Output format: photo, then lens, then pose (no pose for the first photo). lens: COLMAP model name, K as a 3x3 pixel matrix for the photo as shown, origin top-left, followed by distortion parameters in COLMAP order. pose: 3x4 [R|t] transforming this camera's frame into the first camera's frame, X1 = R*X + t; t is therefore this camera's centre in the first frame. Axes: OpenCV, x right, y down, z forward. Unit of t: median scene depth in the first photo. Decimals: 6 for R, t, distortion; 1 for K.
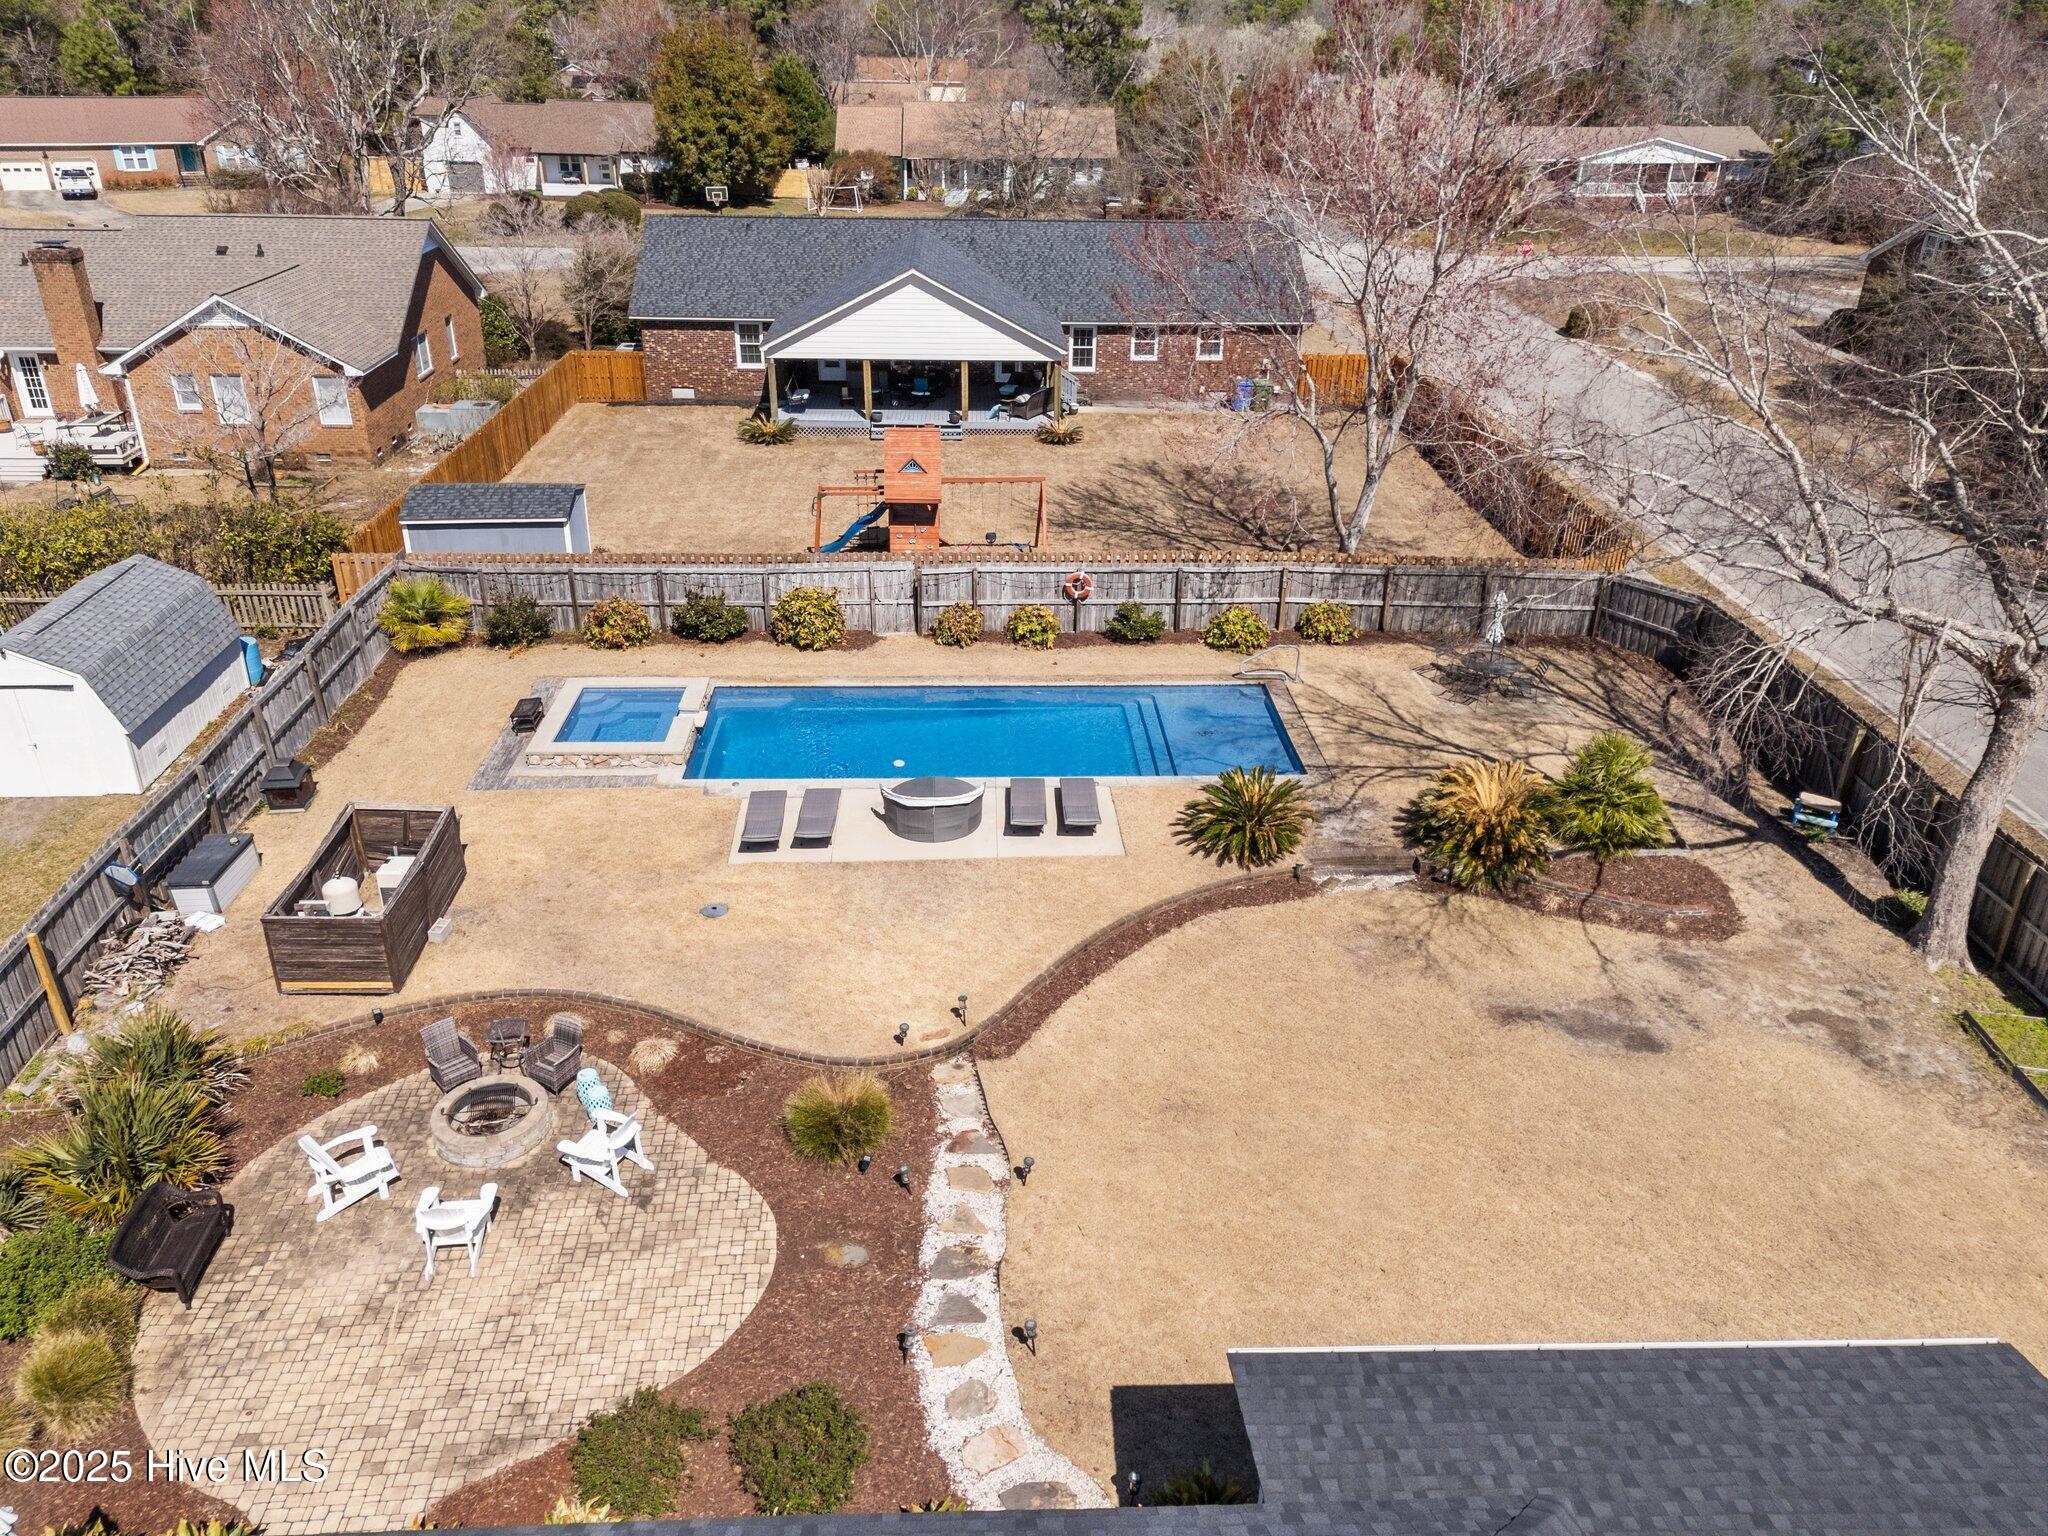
lens RADIAL K [[1538.7, 0, 1025.6], [0, 1538.7, 725.2], [0, 0, 1]] dist [0.092833, -0.099882]
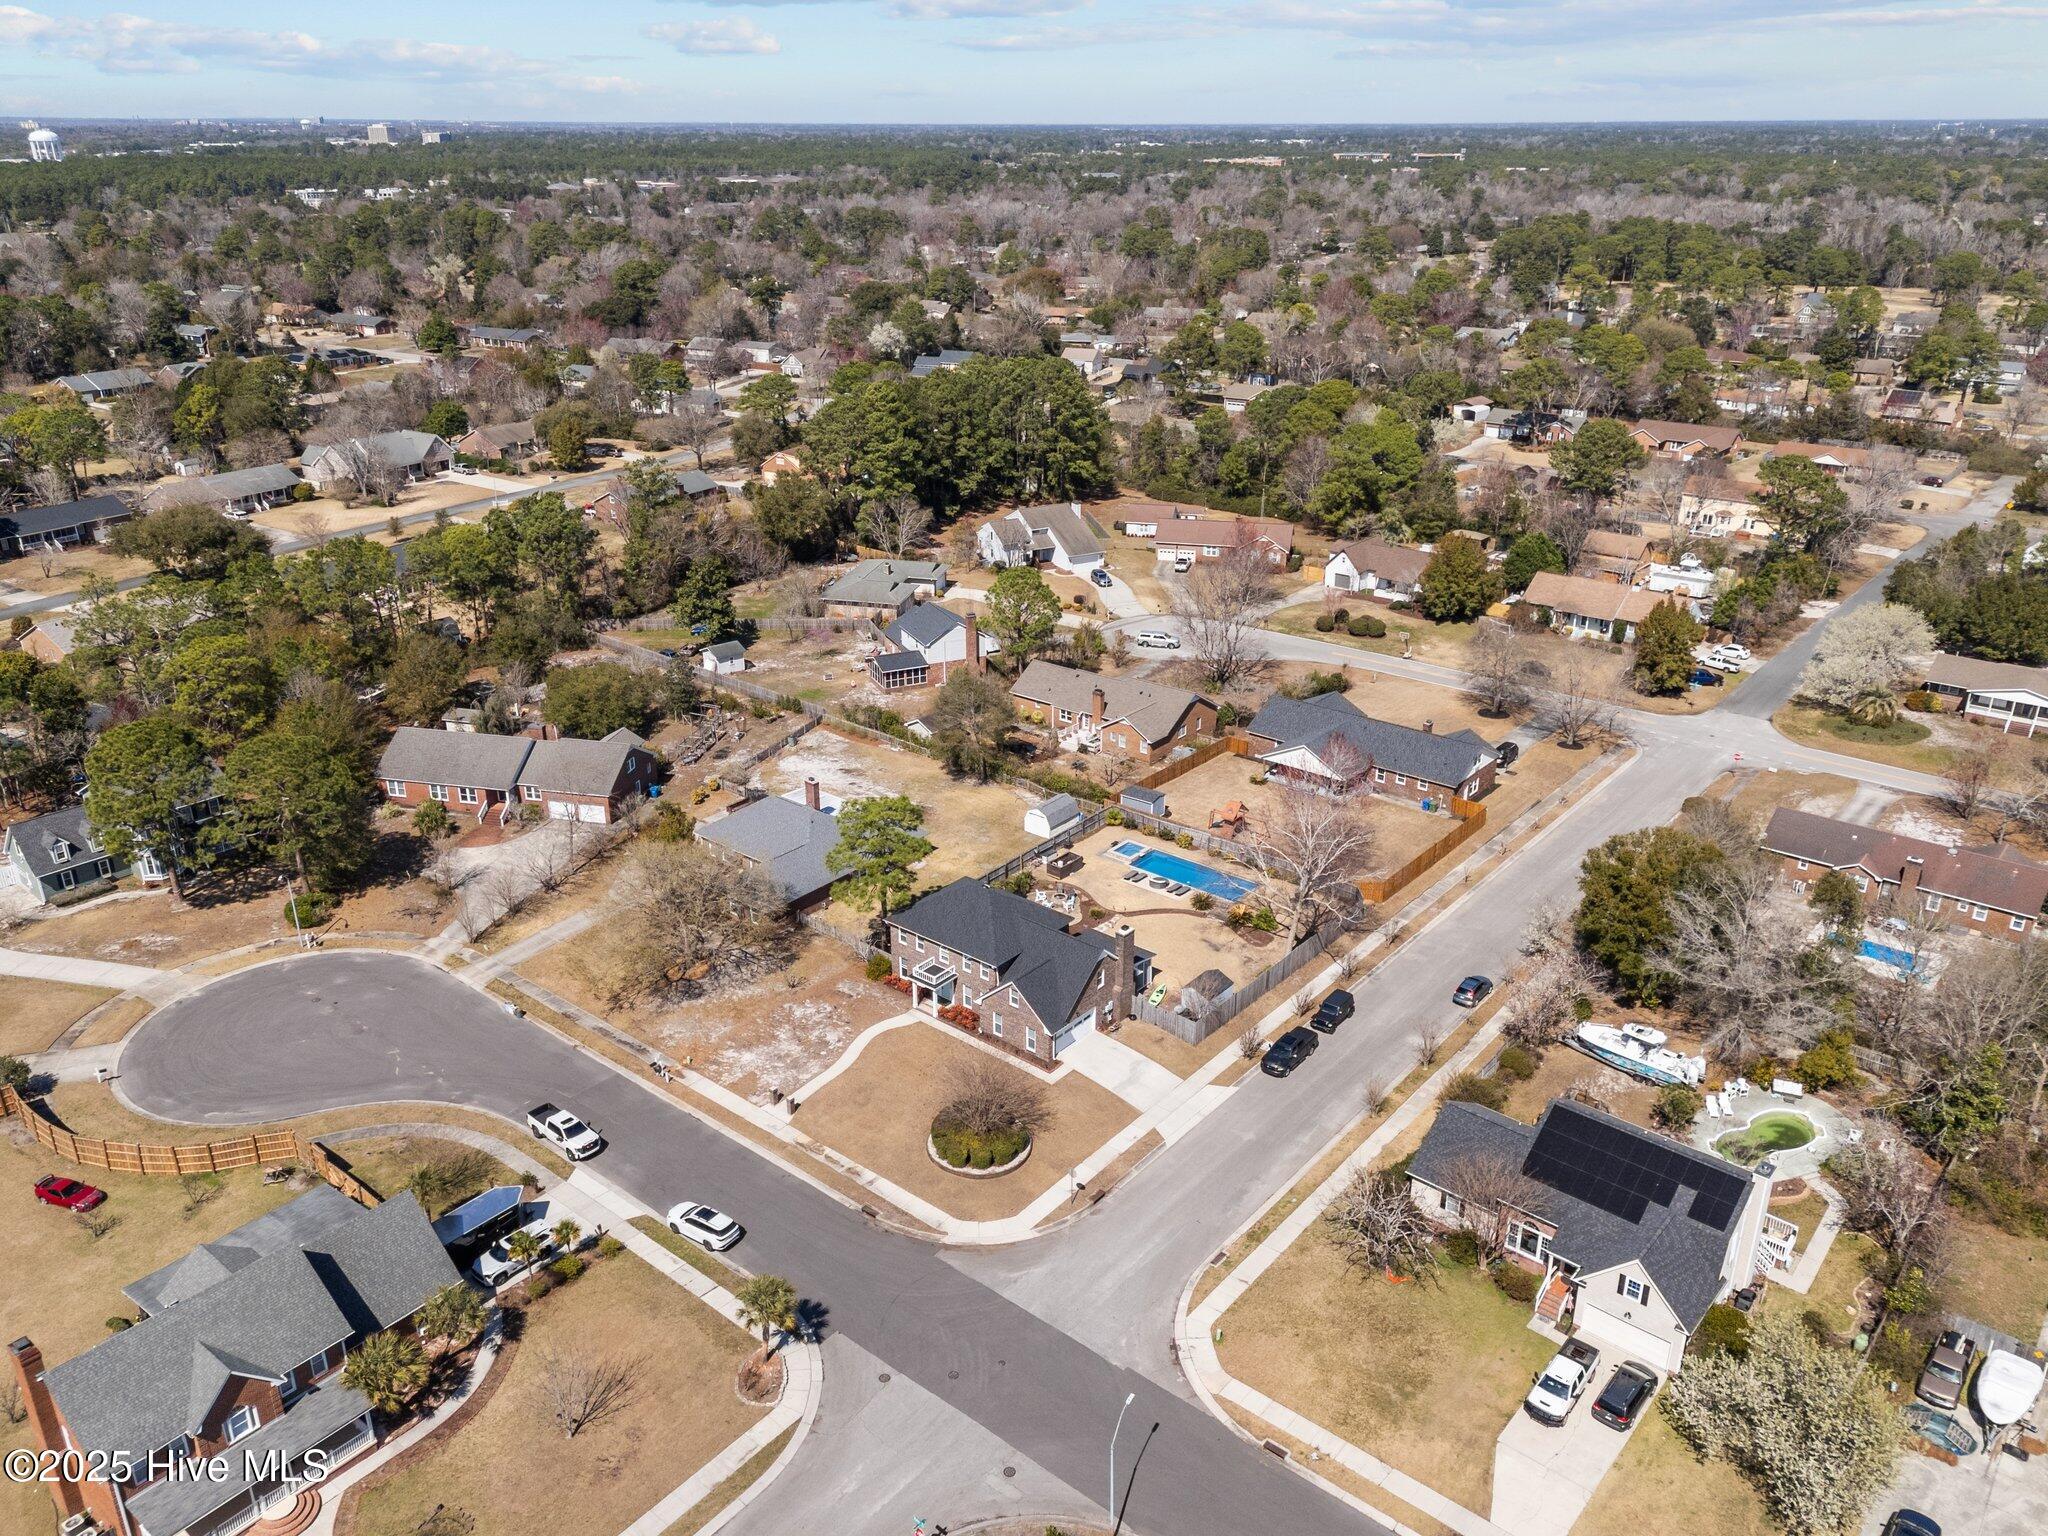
lens RADIAL K [[1539.1, 0, 1028.5], [0, 1539.1, 707.7], [0, 0, 1]] dist [0.108063, -0.104274]
pose [[0.748713, 0.222909, -0.624292, 2.755191], [-0.275708, 0.961160, 0.012534, -0.462908], [0.602838, 0.162738, 0.781091, -3.467435]]
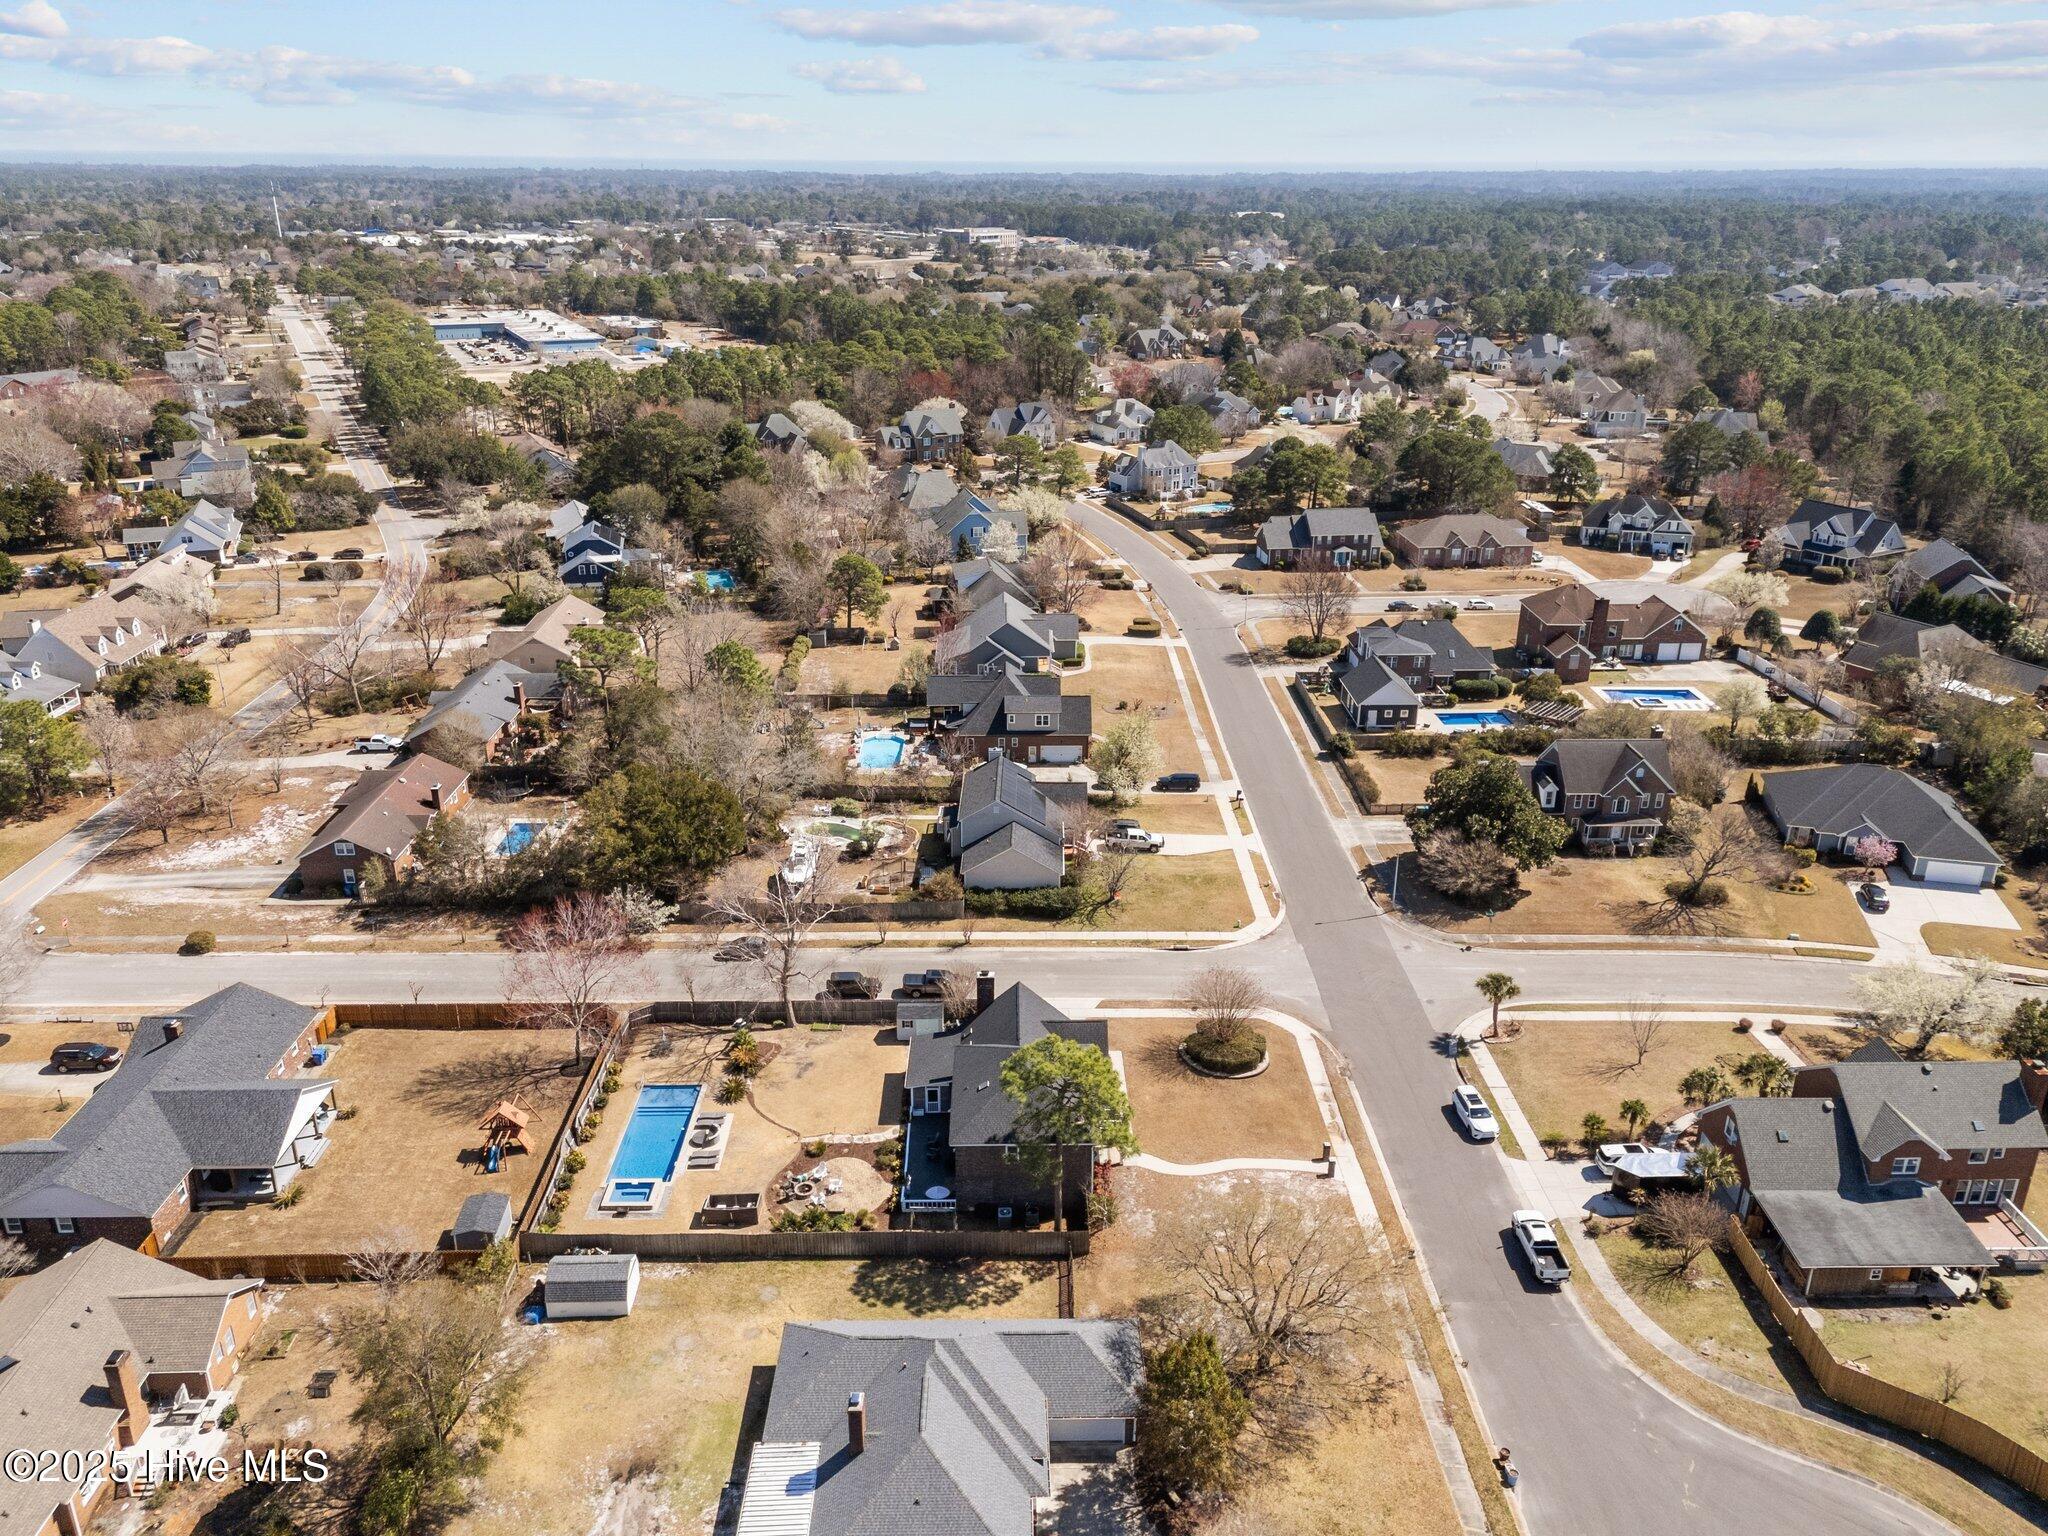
lens RADIAL K [[1482.1, 0, 1025.5], [0, 1482.1, 801.5], [0, 0, 1]] dist [0.104557, -0.129954]
pose [[0.023239, -0.398505, 0.916872, -3.317207], [0.423080, 0.834866, 0.352138, -1.725629], [-0.905794, 0.379727, 0.188001, -0.841071]]
